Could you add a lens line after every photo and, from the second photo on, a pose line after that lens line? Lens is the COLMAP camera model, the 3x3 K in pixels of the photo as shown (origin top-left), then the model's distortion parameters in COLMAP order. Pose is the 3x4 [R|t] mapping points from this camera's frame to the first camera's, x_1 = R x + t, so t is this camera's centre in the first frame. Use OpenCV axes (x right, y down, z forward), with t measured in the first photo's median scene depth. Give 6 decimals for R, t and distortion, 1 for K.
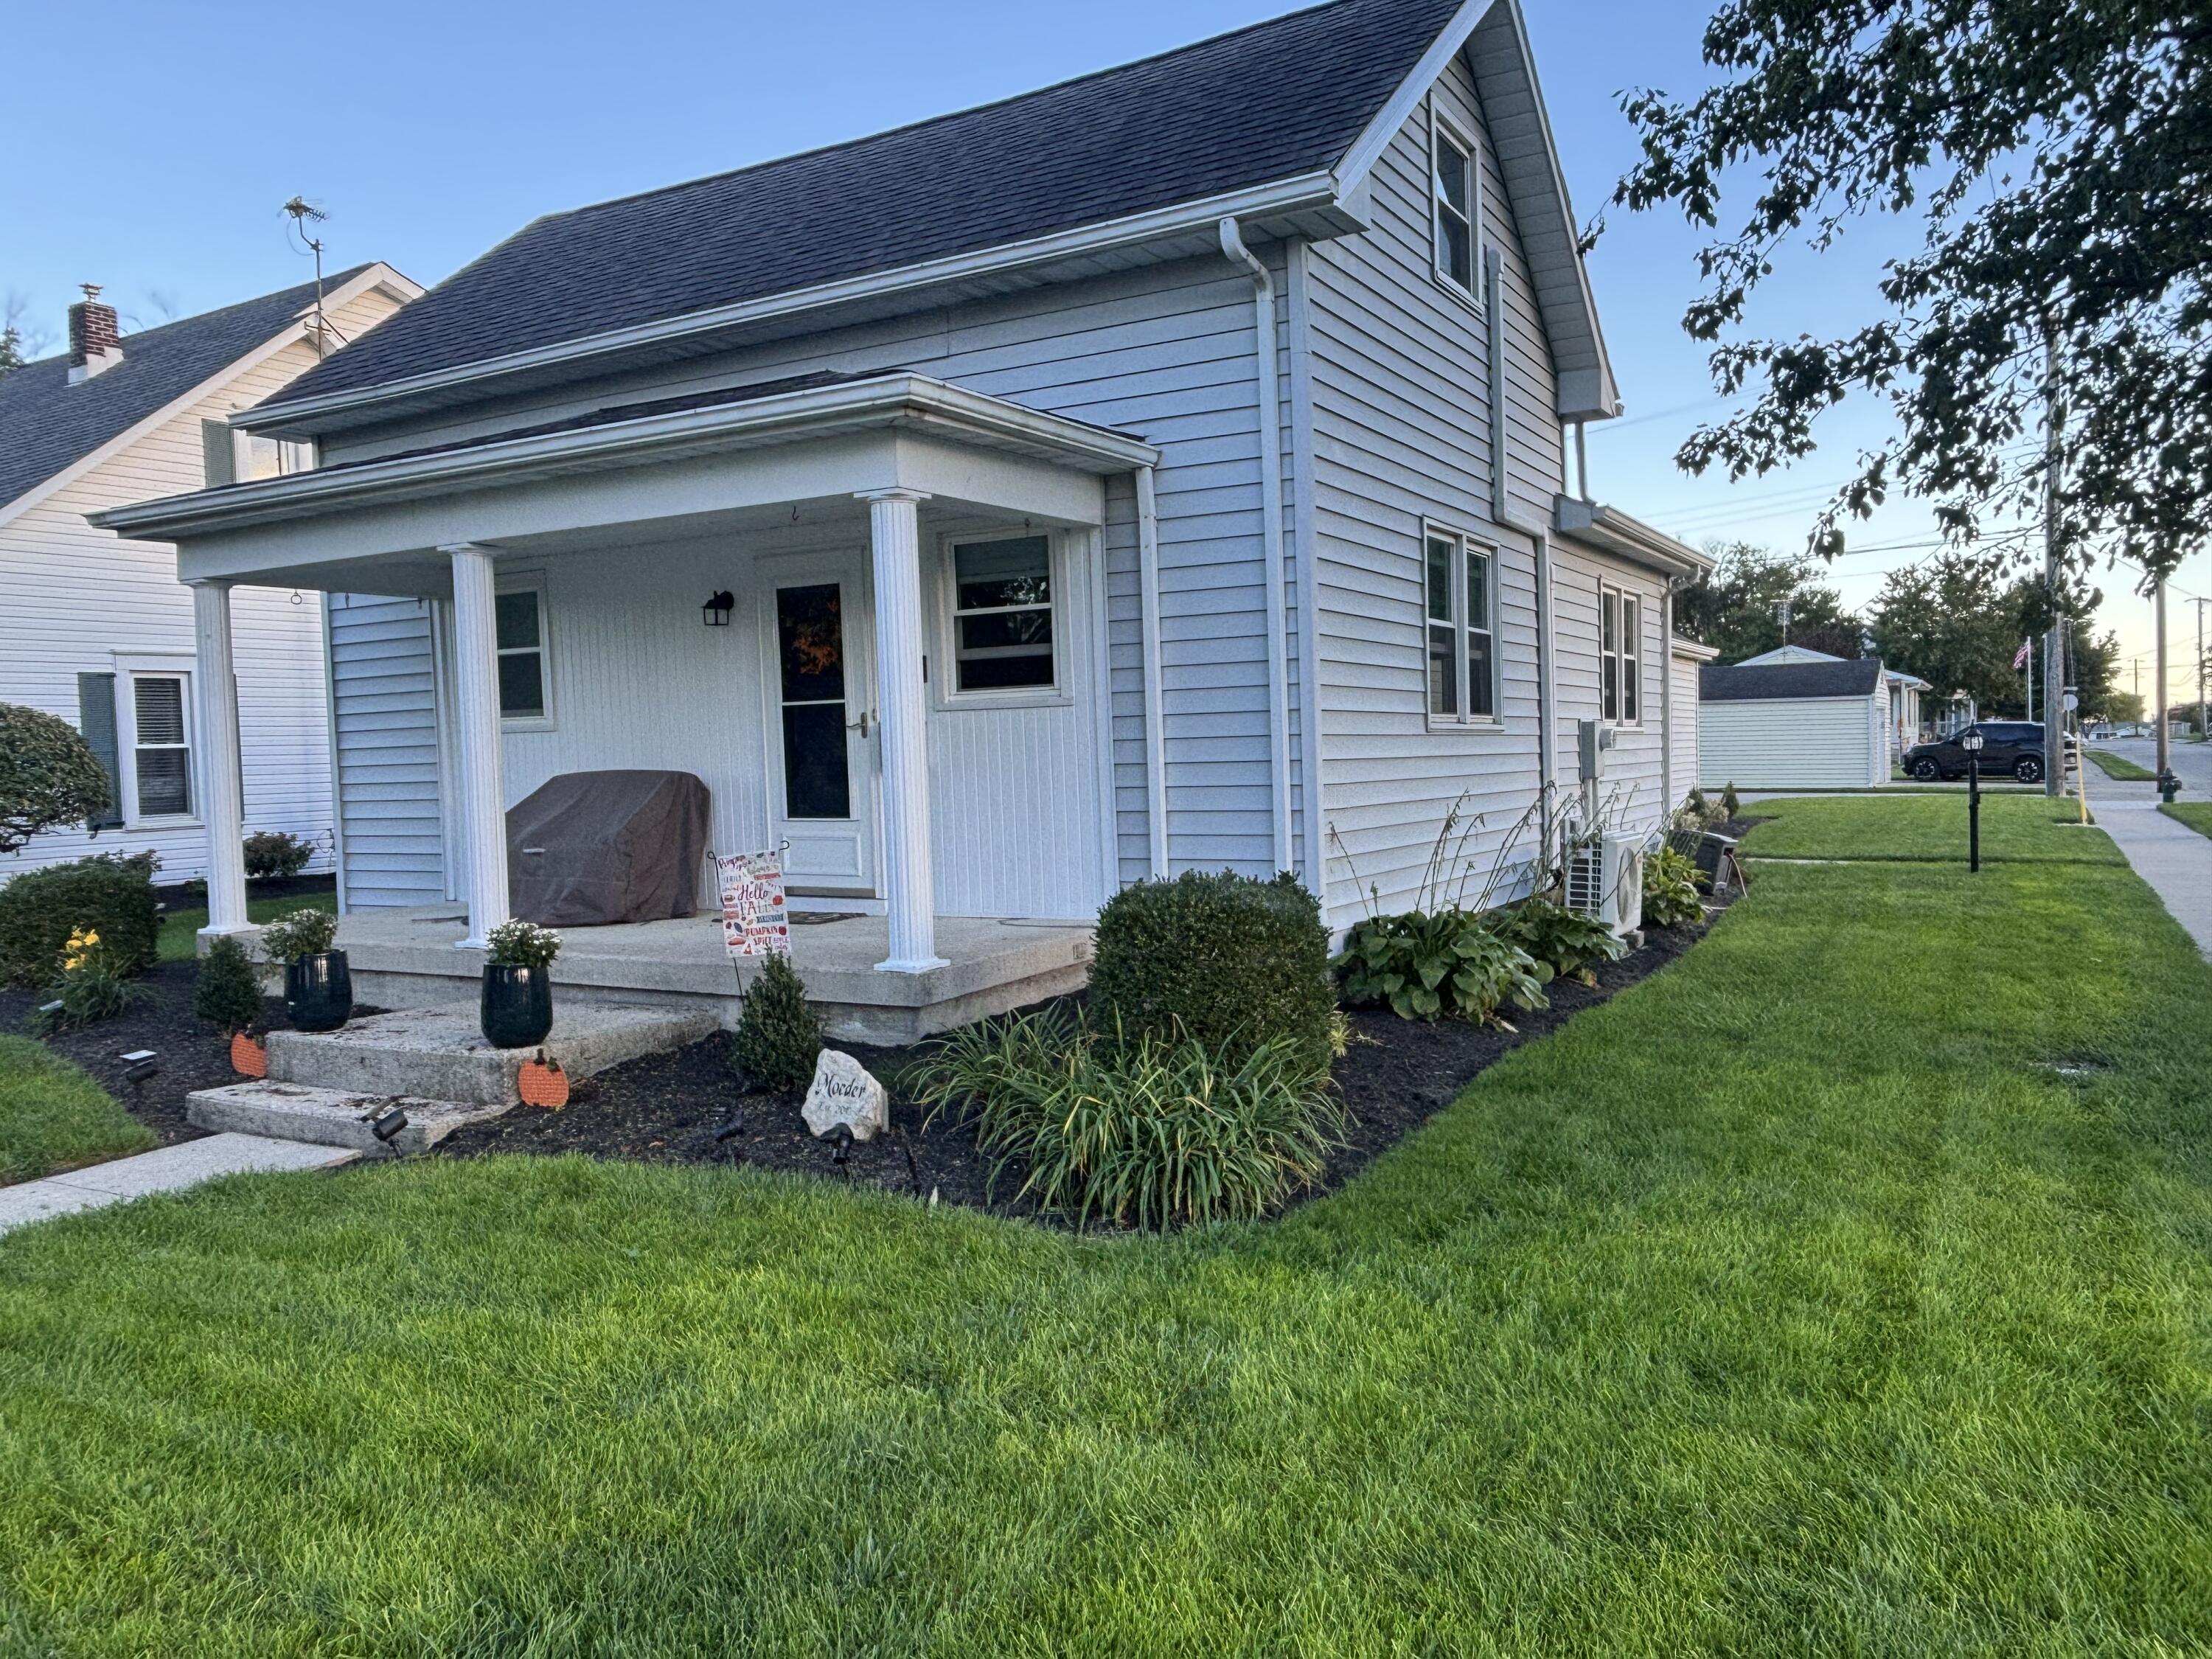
lens RADIAL K [[1684.8, 0, 1106.0], [0, 1684.8, 829.5], [0, 0, 1]] dist [0.005289, 0.001047]
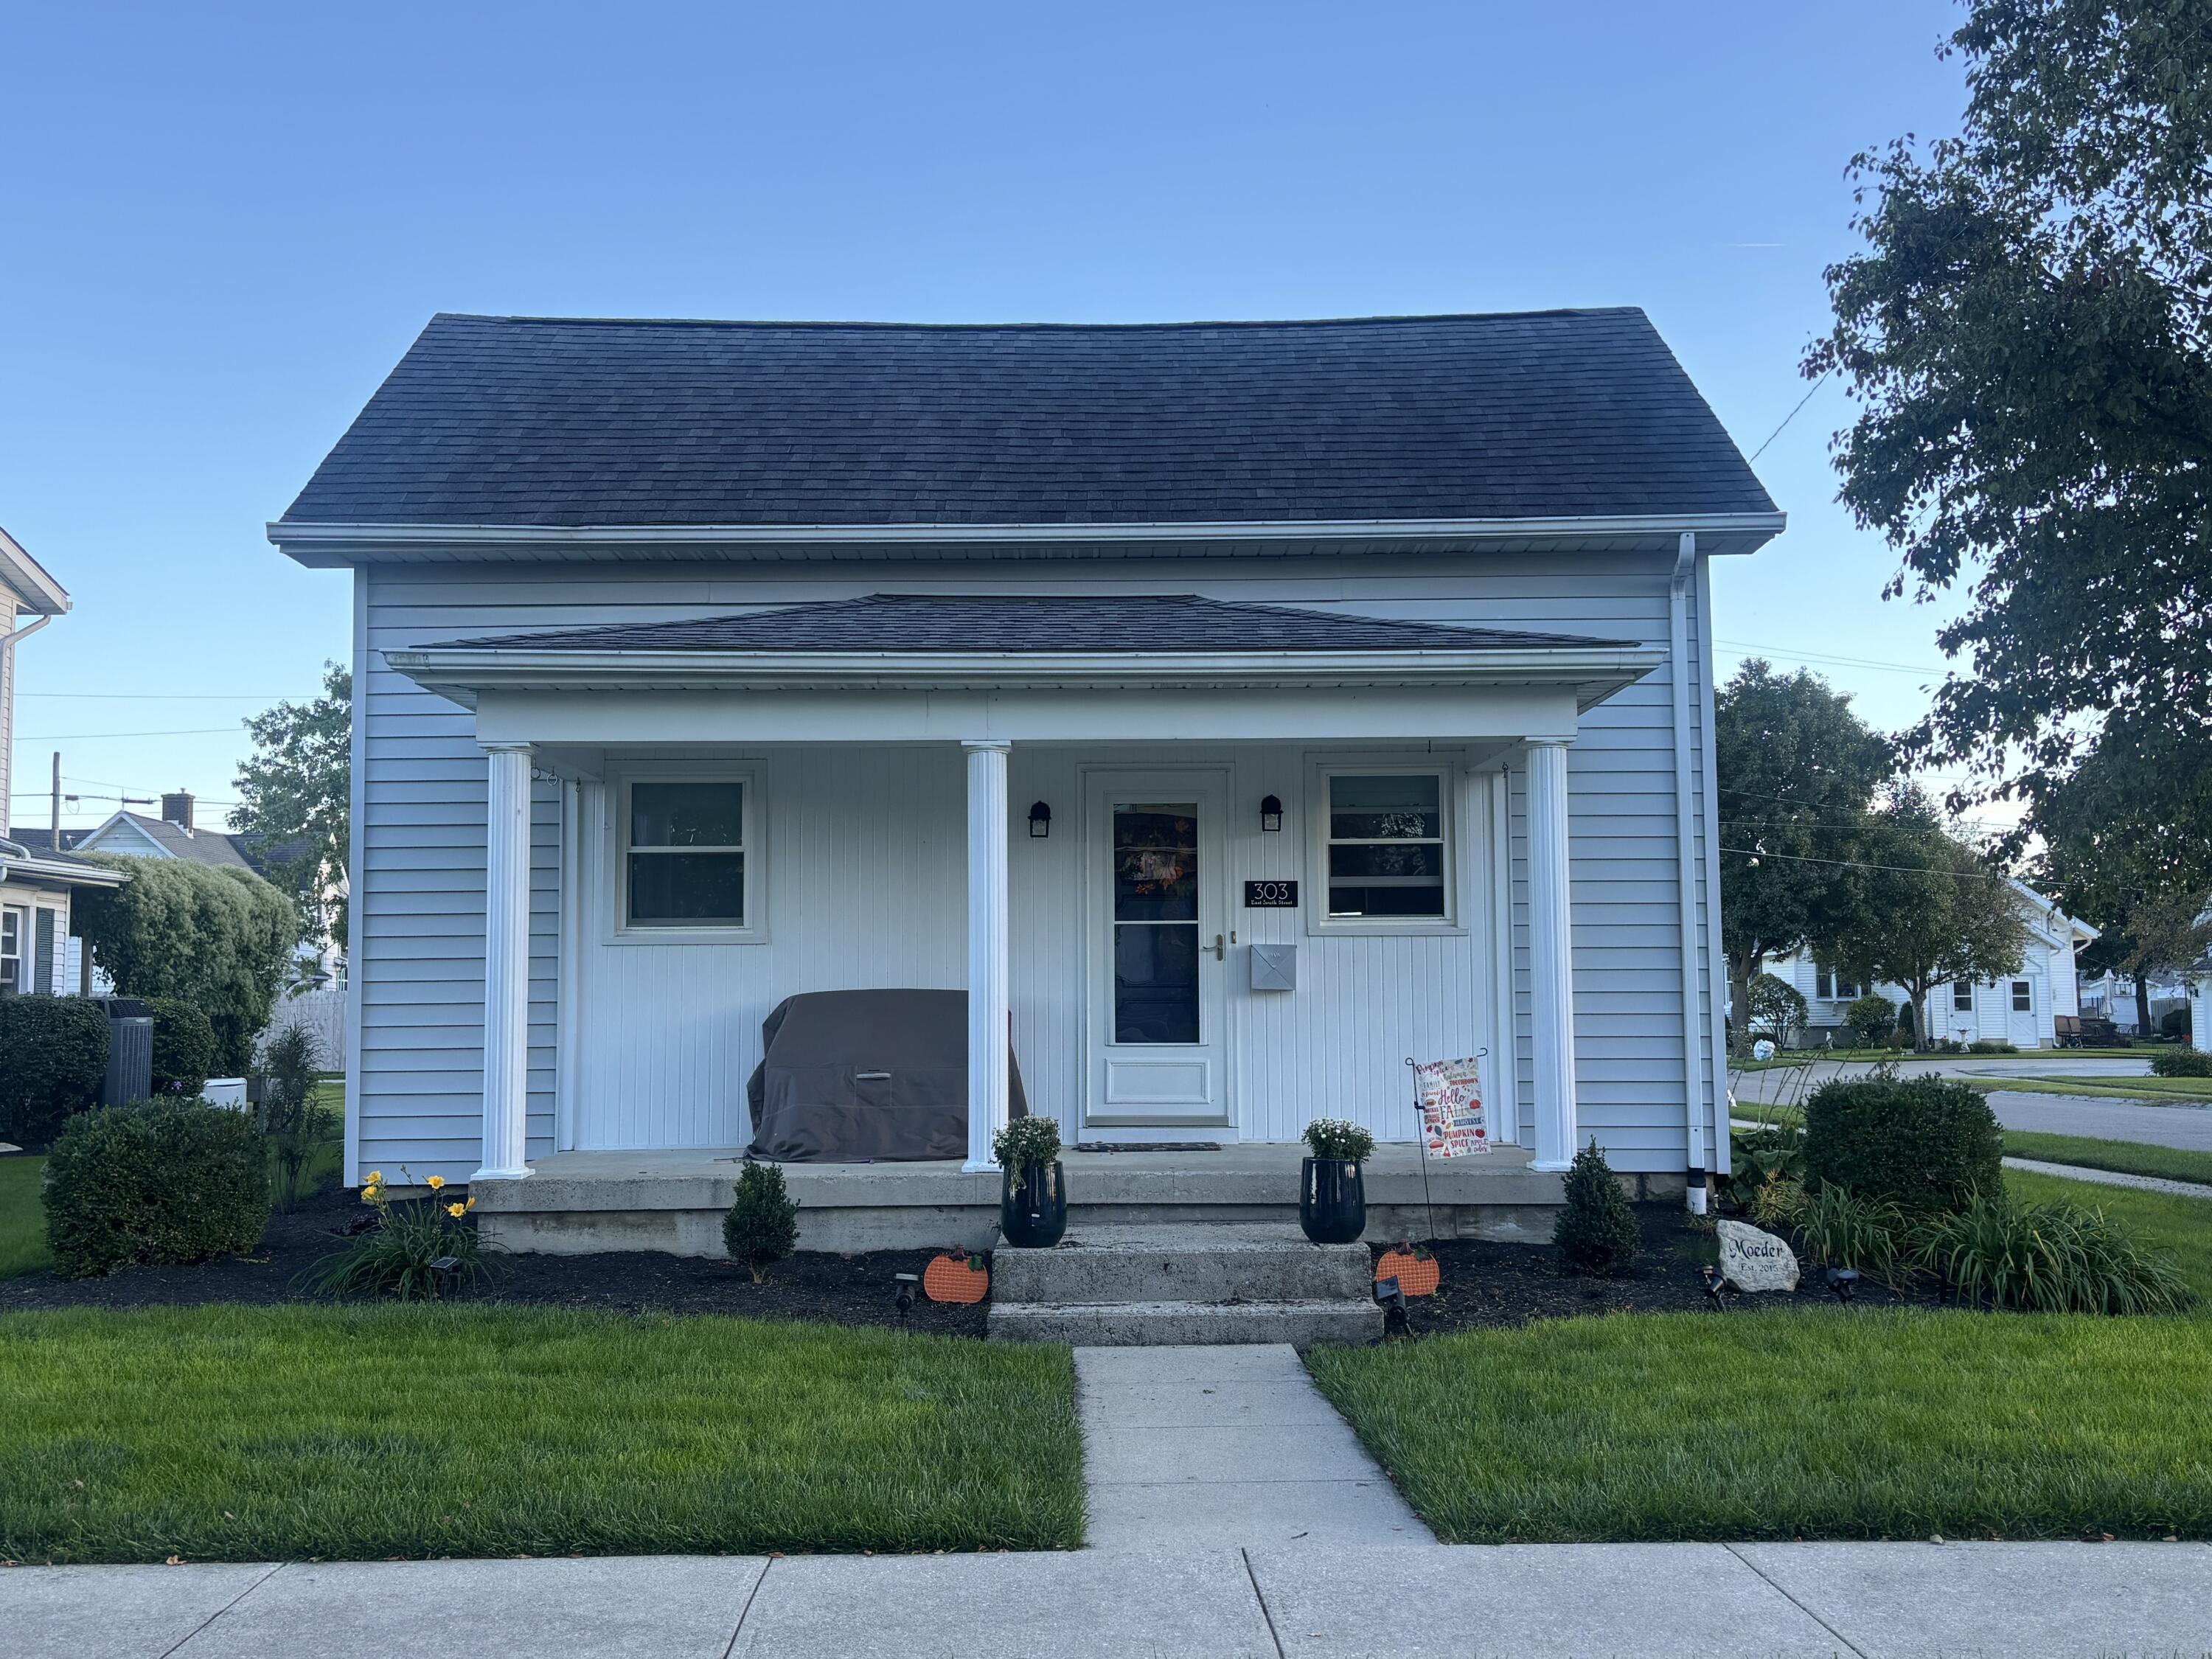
lens RADIAL K [[2236.3, 0, 1106.0], [0, 2236.3, 829.5], [0, 0, 1]] dist [0.124851, 0.001724]
pose [[0.869507, 0.064224, 0.489727, -0.889478], [0.004464, 0.990448, -0.137815, 0.052058], [-0.493900, 0.122017, 0.860915, -0.105308]]
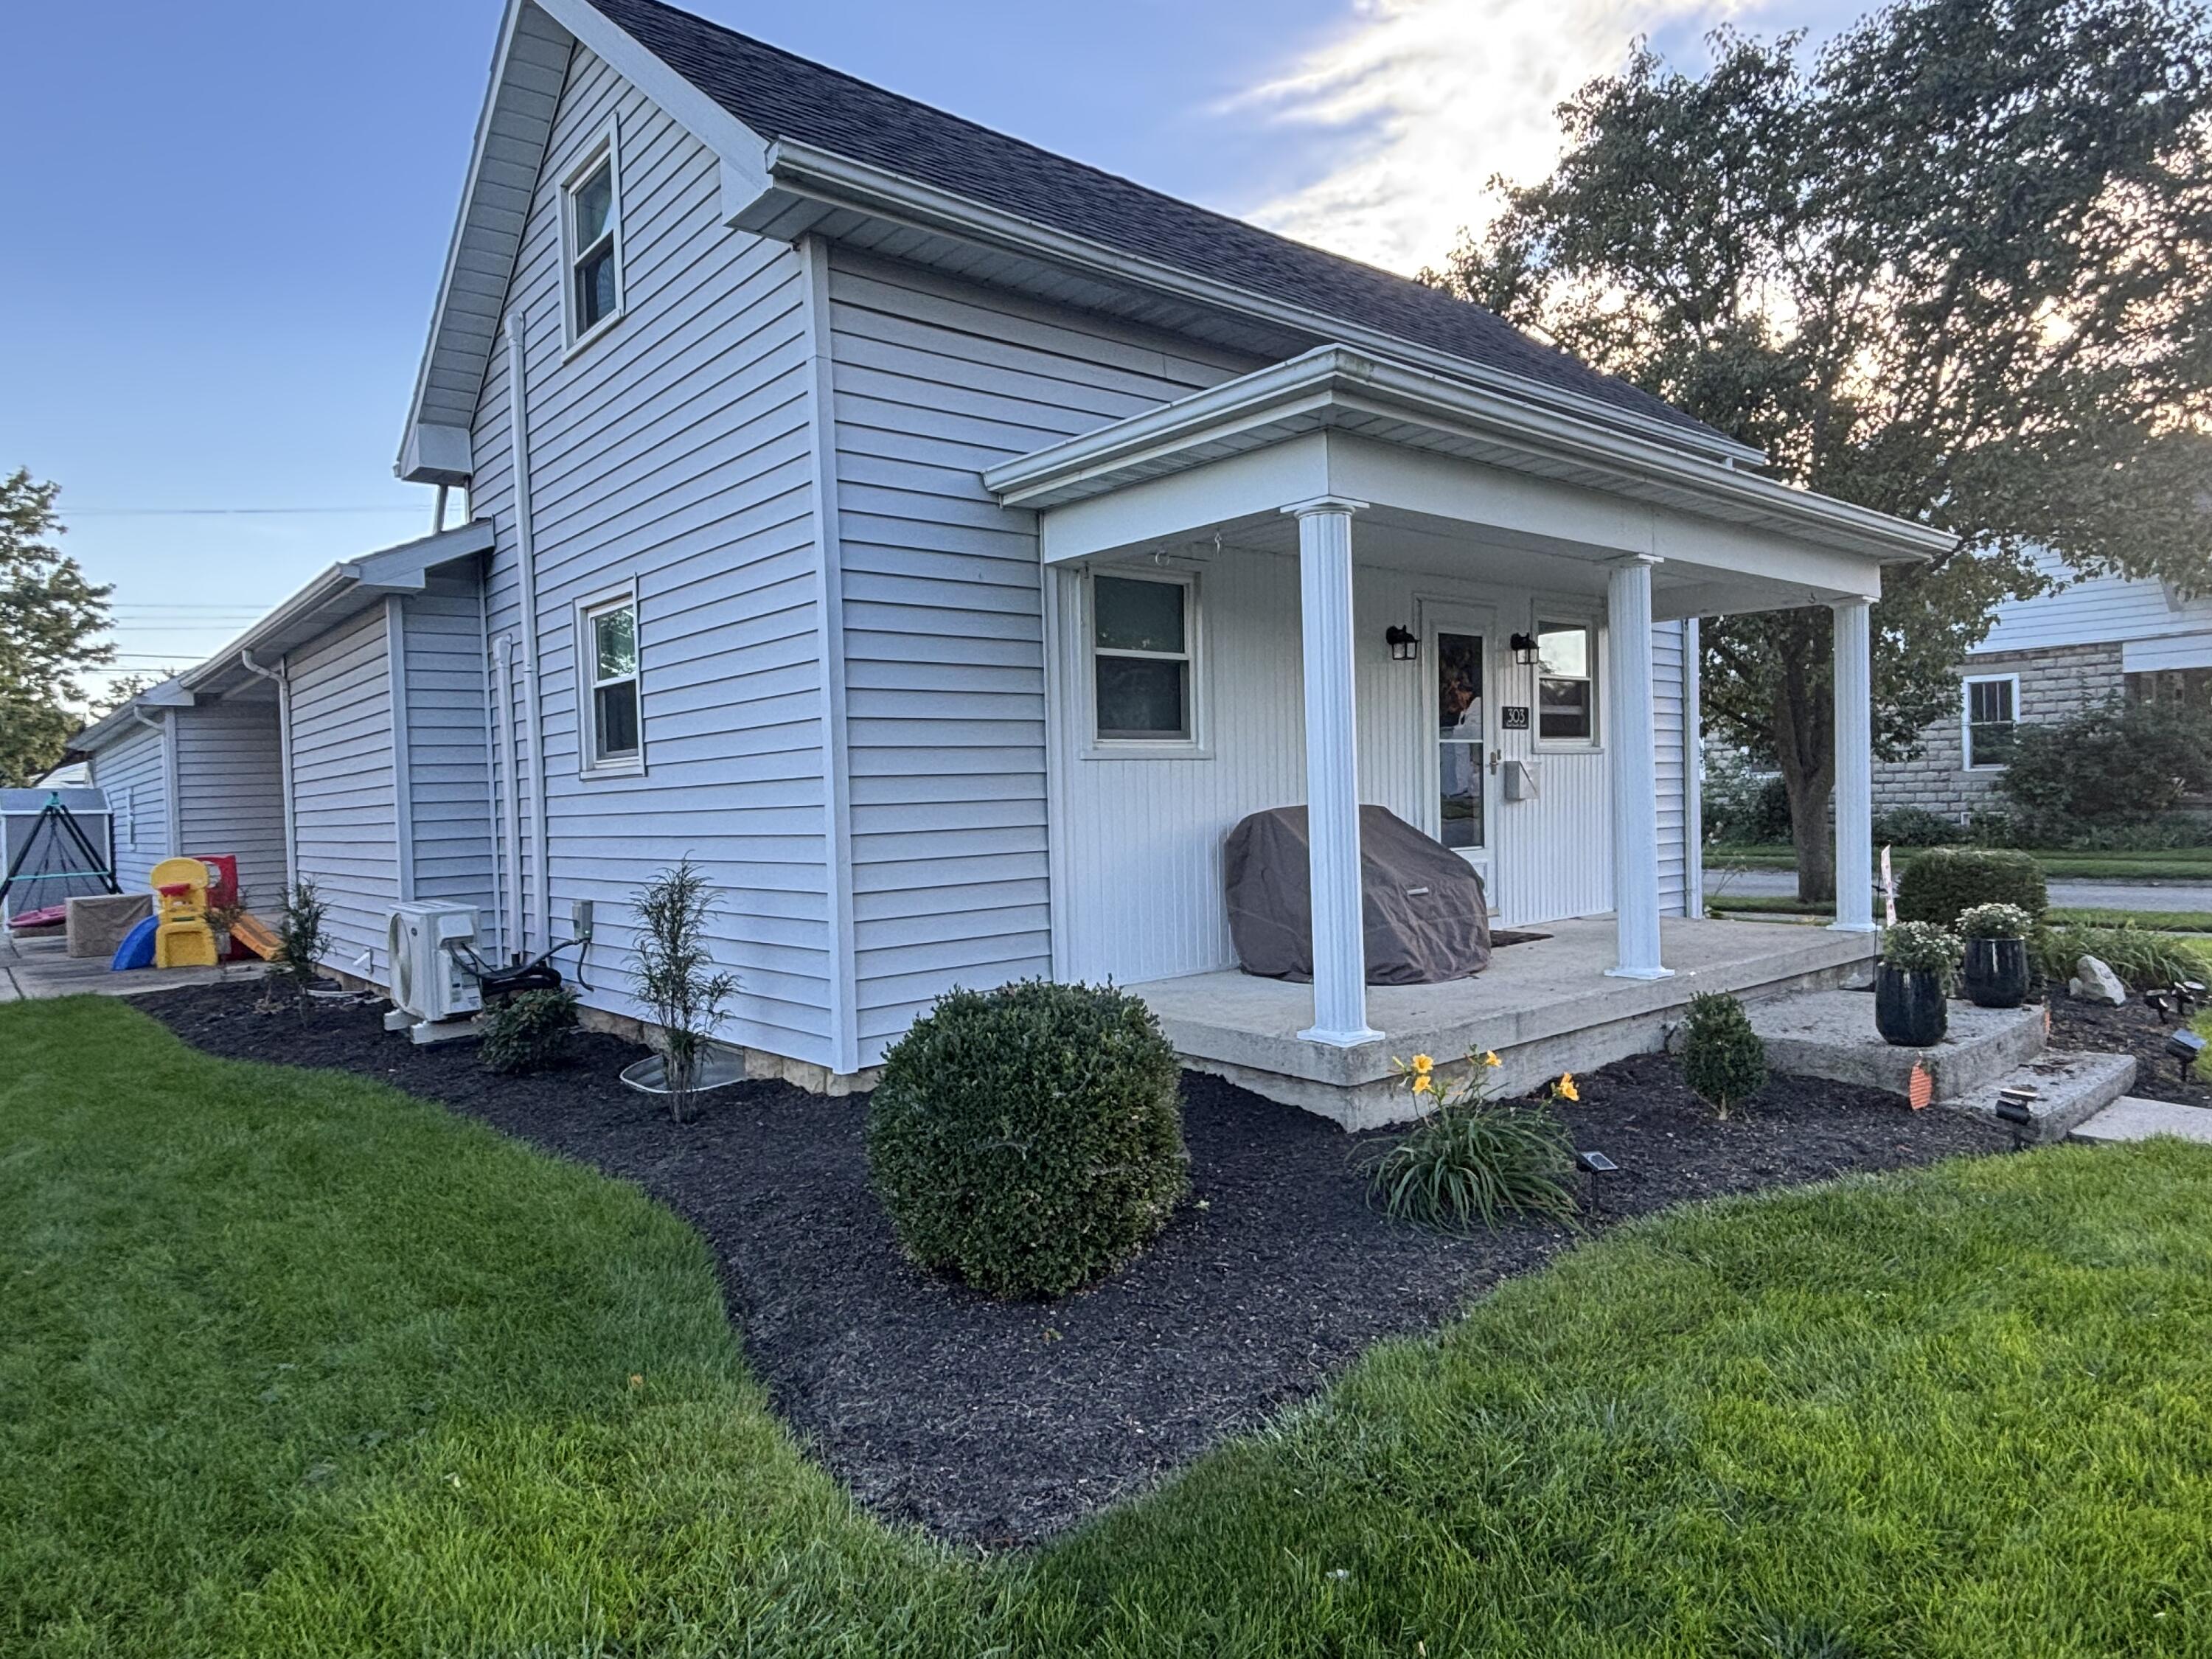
lens RADIAL K [[1328.8, 0, 1106.0], [0, 1328.8, 829.5], [0, 0, 1]] dist [0.000038, -0.000027]
pose [[0.345315, -0.008587, 0.938448, -1.136815], [0.056290, 0.998347, -0.011578, -0.022841], [-0.936797, 0.056823, 0.345228, 0.986017]]
